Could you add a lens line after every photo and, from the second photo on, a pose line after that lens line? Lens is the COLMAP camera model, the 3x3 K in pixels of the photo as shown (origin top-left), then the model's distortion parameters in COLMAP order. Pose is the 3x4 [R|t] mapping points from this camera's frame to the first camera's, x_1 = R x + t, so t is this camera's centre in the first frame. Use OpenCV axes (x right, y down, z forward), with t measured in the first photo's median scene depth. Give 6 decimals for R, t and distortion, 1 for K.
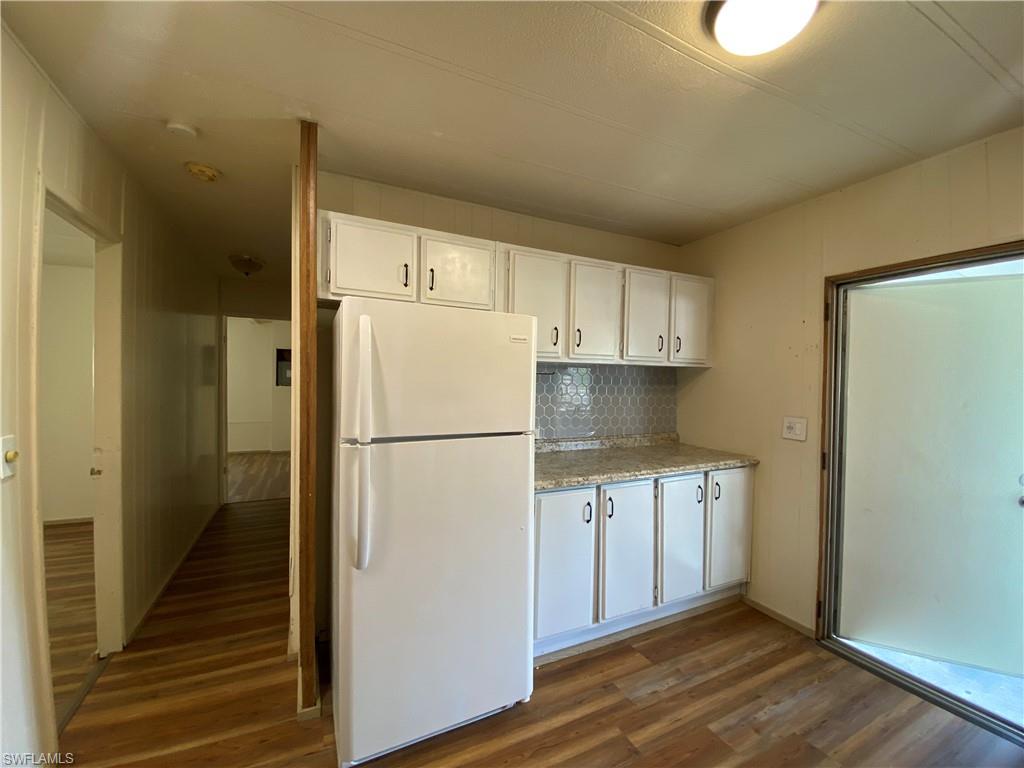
lens RADIAL K [[414.4, 0, 508.2], [0, 414.4, 385.8], [0, 0, 1]] dist [0.022198, -0.019883]
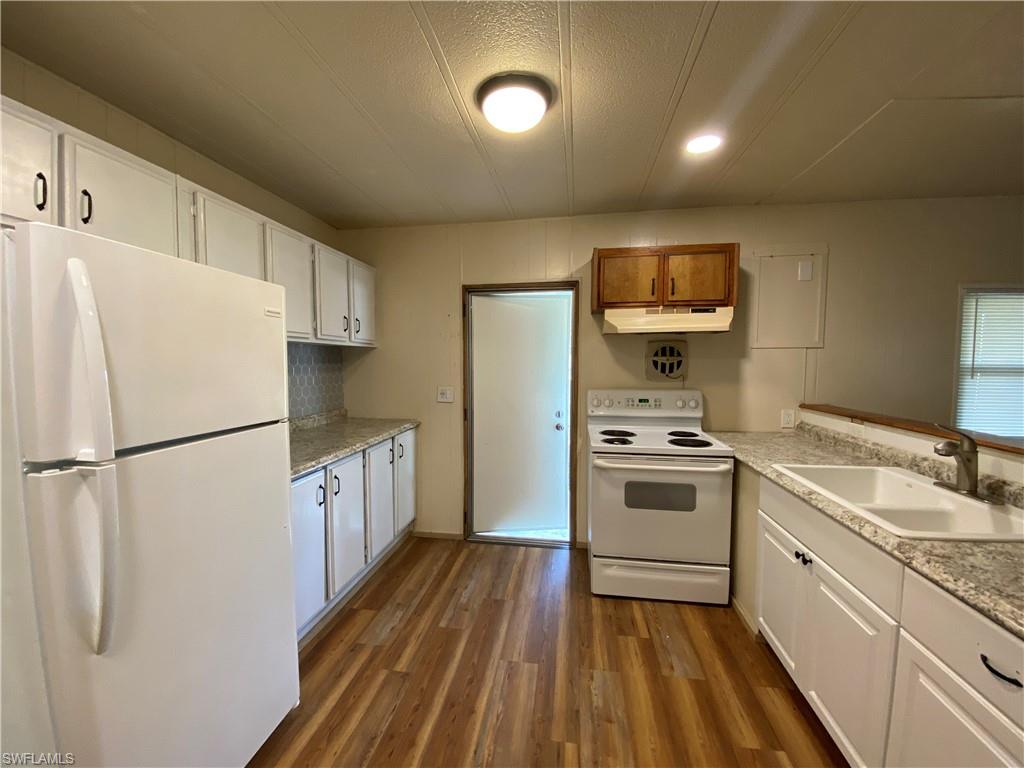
lens RADIAL K [[414.4, 0, 508.2], [0, 414.4, 385.8], [0, 0, 1]] dist [0.022198, -0.019883]
pose [[0.570201, -0.062239, 0.819144, -0.320863], [0.017510, 0.997820, 0.063626, -0.006744], [-0.821319, -0.021937, 0.570048, 0.075548]]
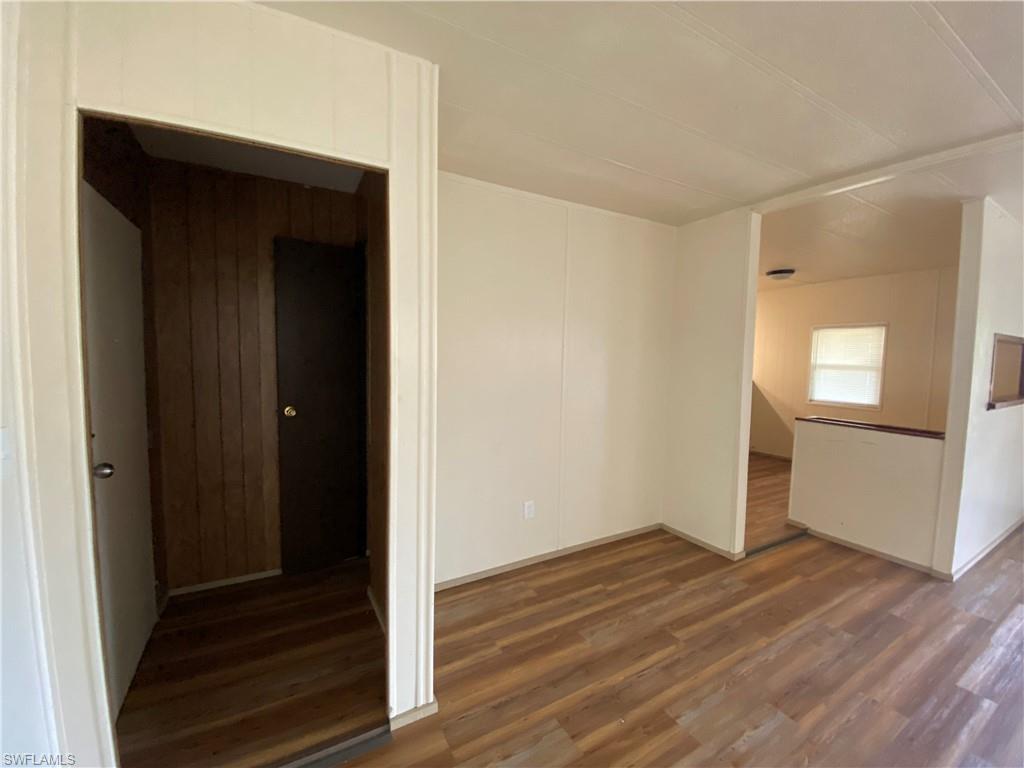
lens RADIAL K [[418.7, 0, 511.4], [0, 418.7, 385.6], [0, 0, 1]] dist [0.008816, -0.015088]
pose [[0.997667, 0.003139, 0.068197, -0.584953], [-0.007285, 0.998133, 0.060643, 0.024398], [-0.067879, -0.060999, 0.995827, -2.743989]]
